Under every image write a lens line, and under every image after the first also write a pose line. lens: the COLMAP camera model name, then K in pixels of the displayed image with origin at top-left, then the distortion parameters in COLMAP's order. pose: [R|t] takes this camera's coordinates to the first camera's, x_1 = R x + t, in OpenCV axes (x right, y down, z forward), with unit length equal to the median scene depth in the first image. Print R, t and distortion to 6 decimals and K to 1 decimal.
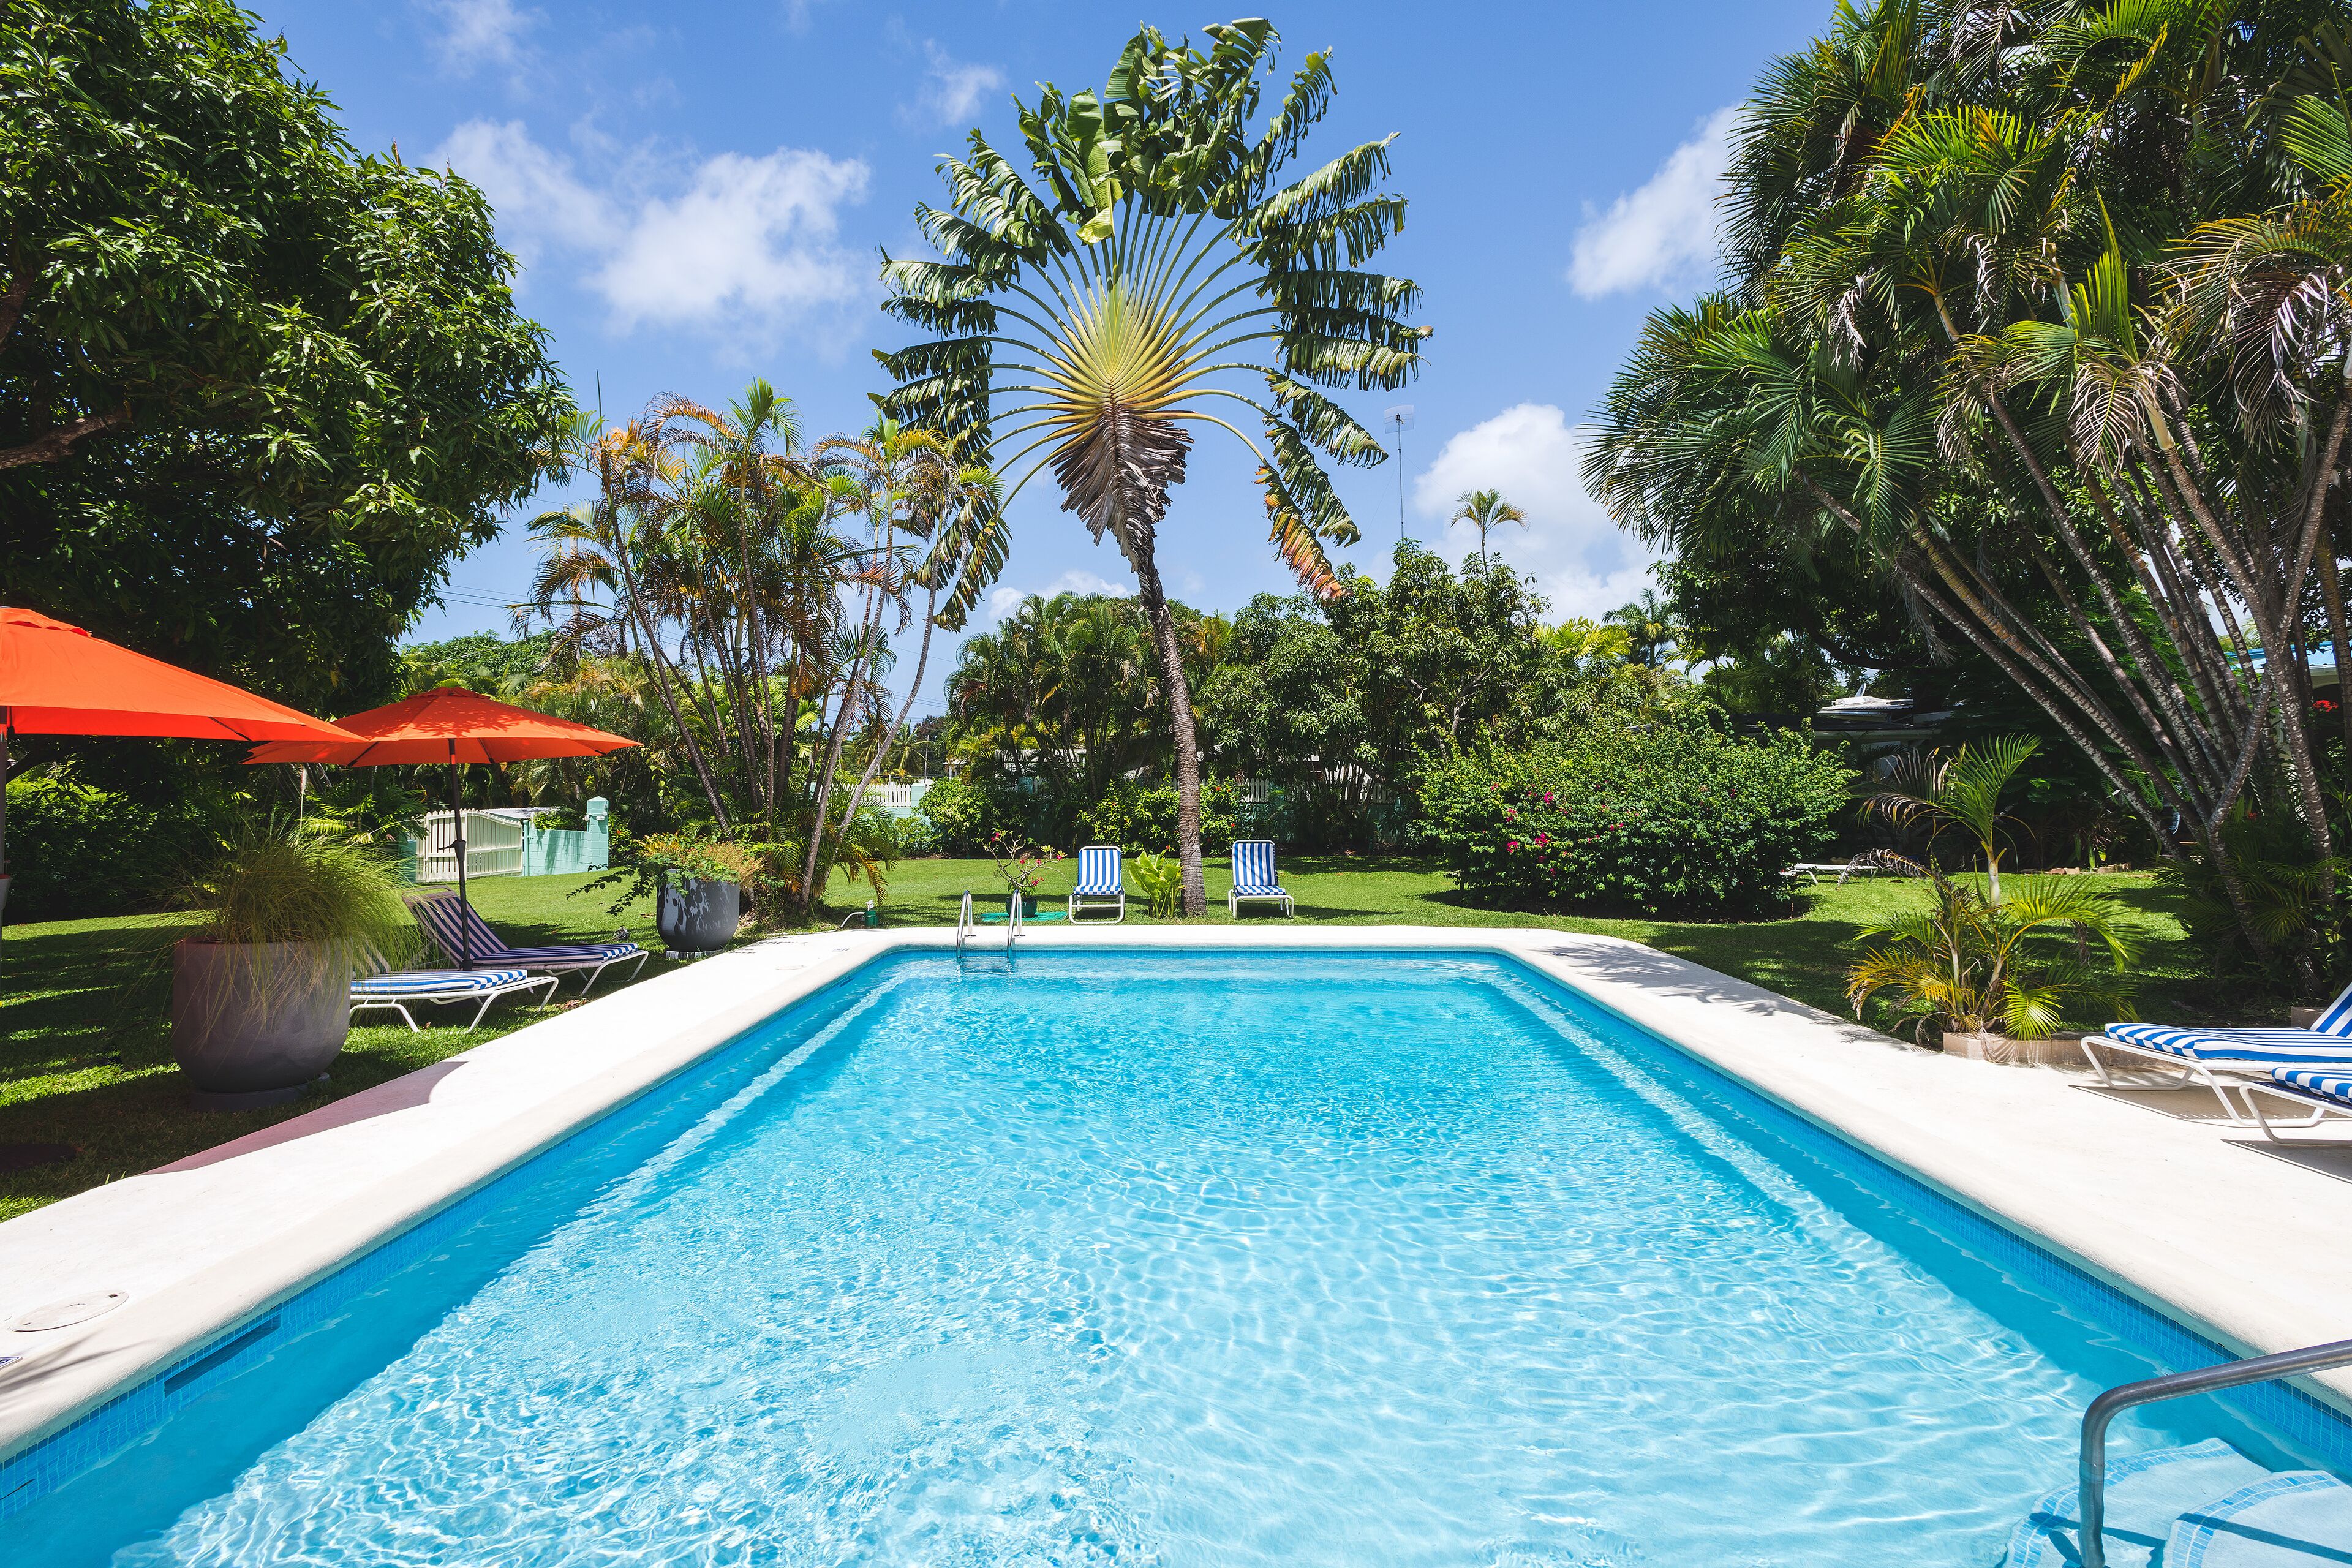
lens RADIAL K [[1067.7, 0, 1187.4], [0, 1067.7, 792.7], [0, 0, 1]] dist [-0.000229, 0.000098]
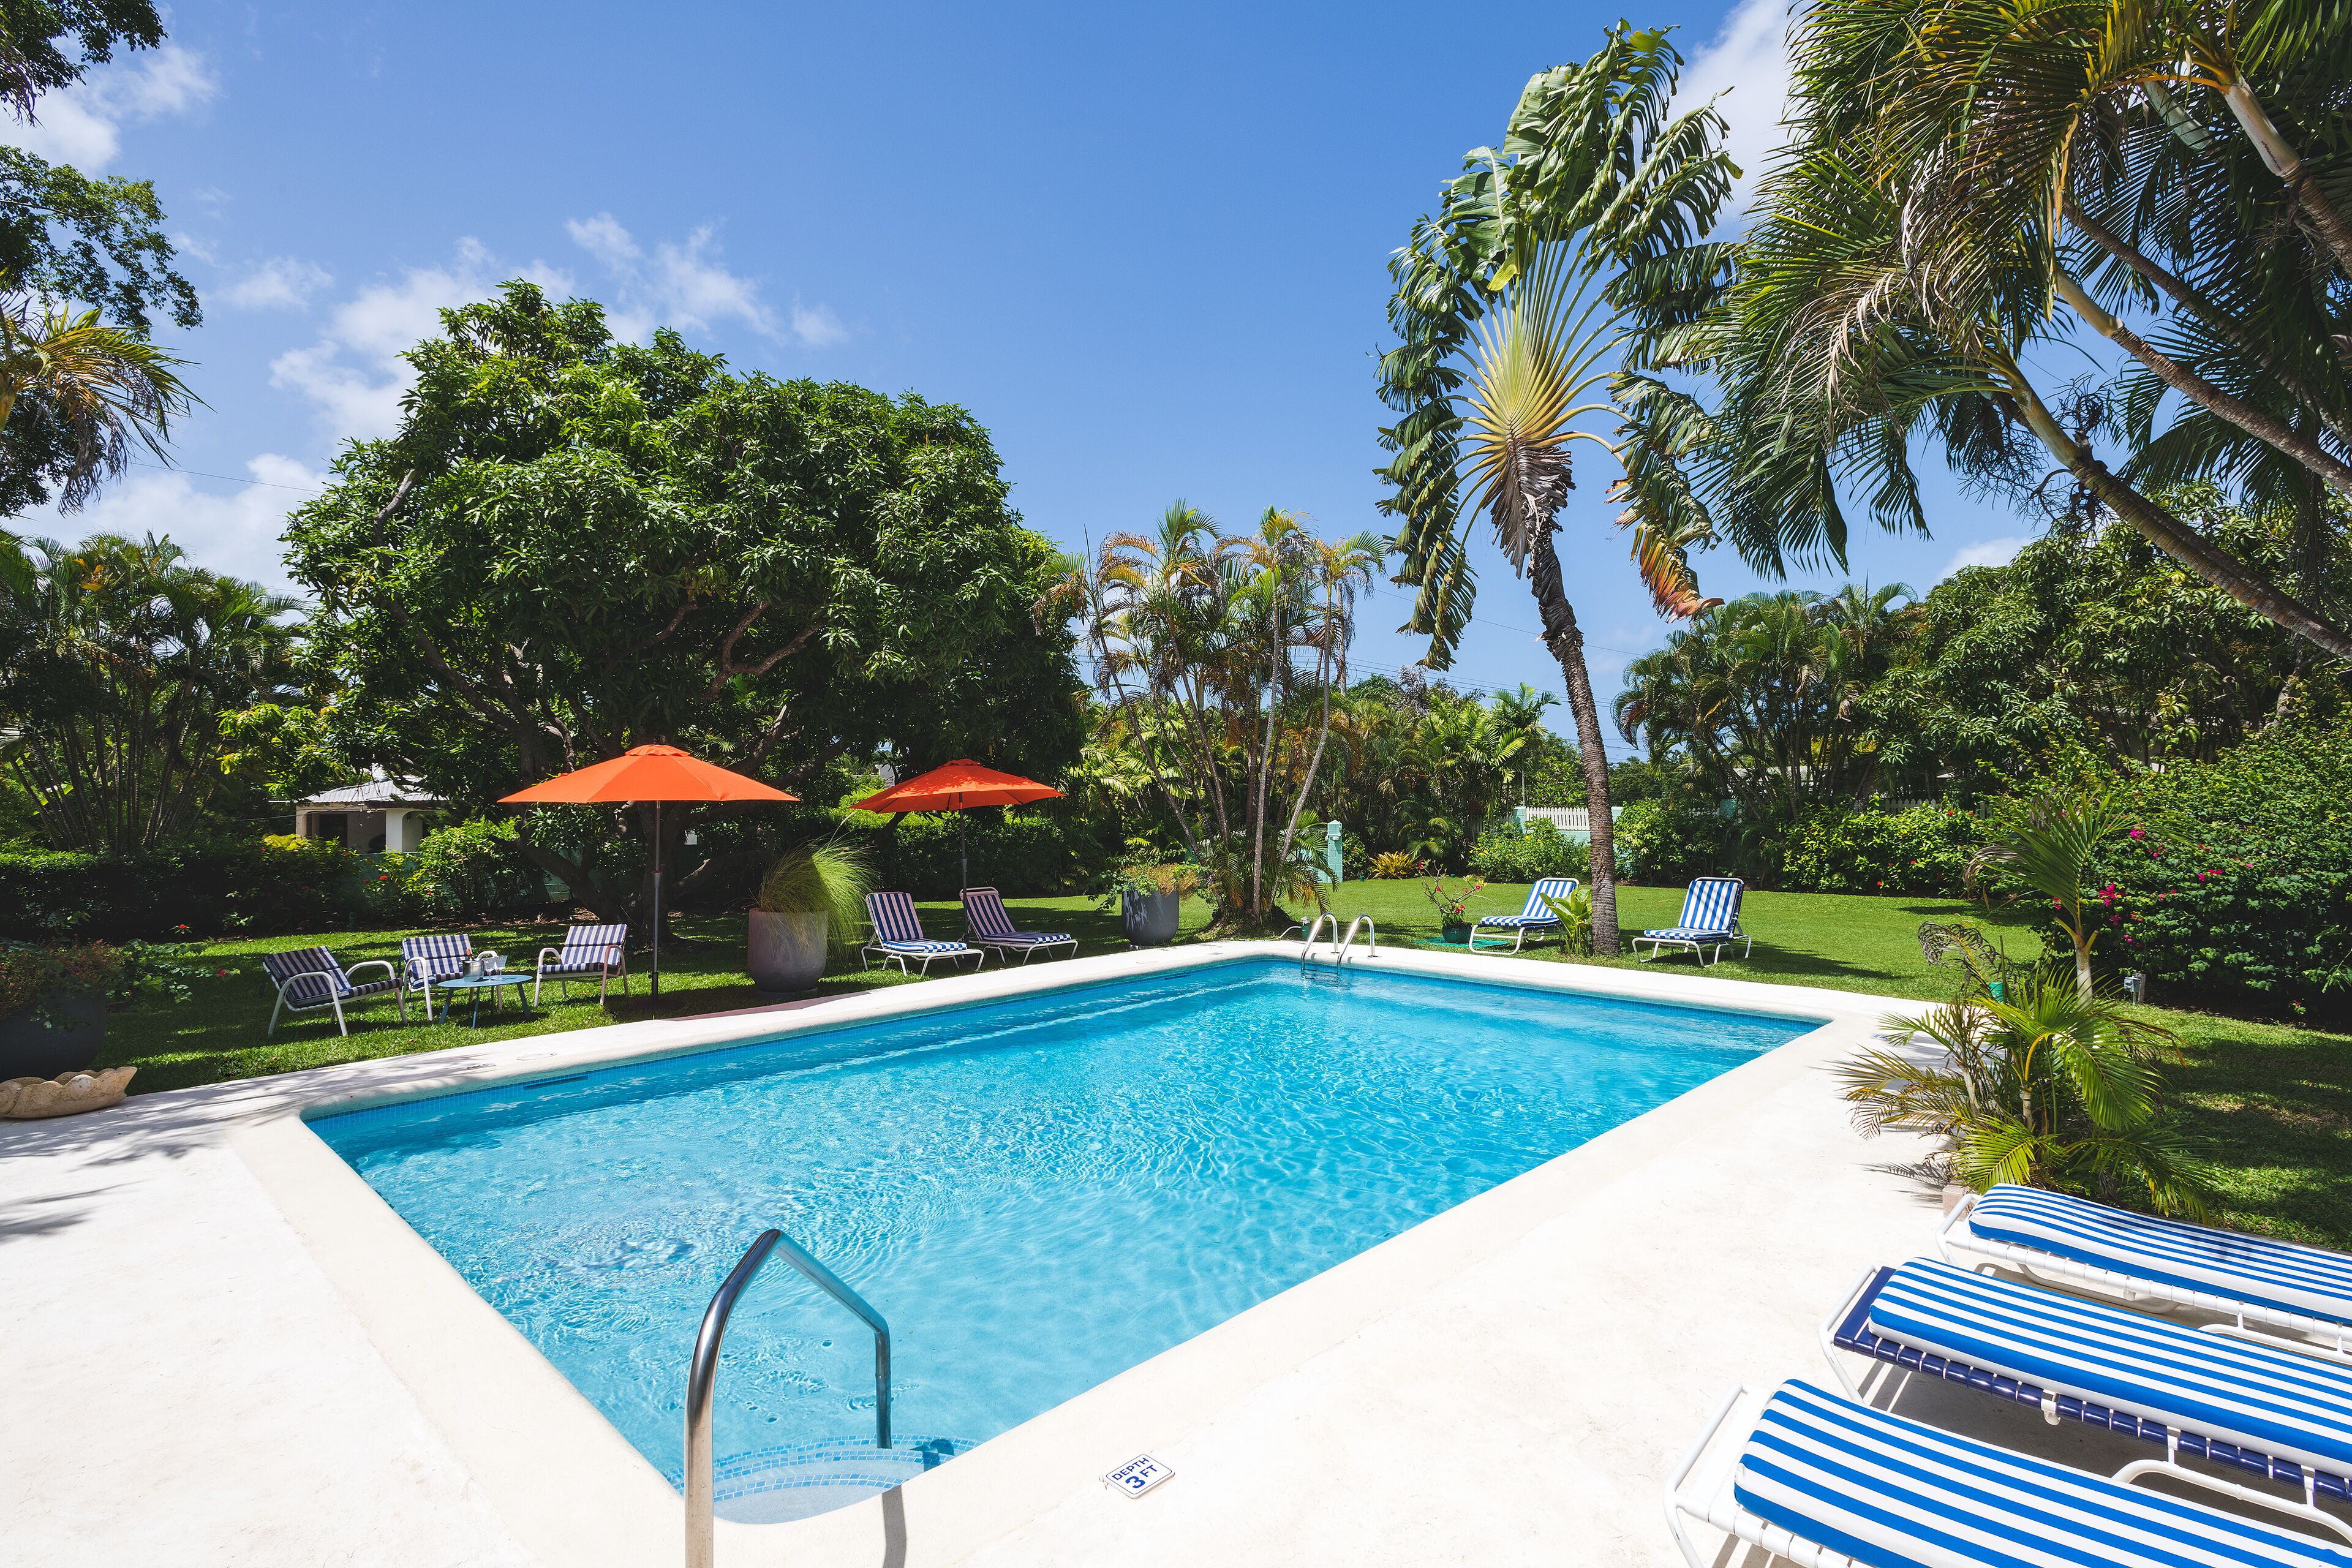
lens RADIAL K [[1067.7, 0, 1187.4], [0, 1067.7, 792.7], [0, 0, 1]] dist [-0.000229, 0.000098]
pose [[0.730010, -0.015857, -0.683253, 0.388039], [0.003519, 0.999805, -0.019443, -0.012110], [0.683428, 0.011789, 0.729923, 0.057633]]
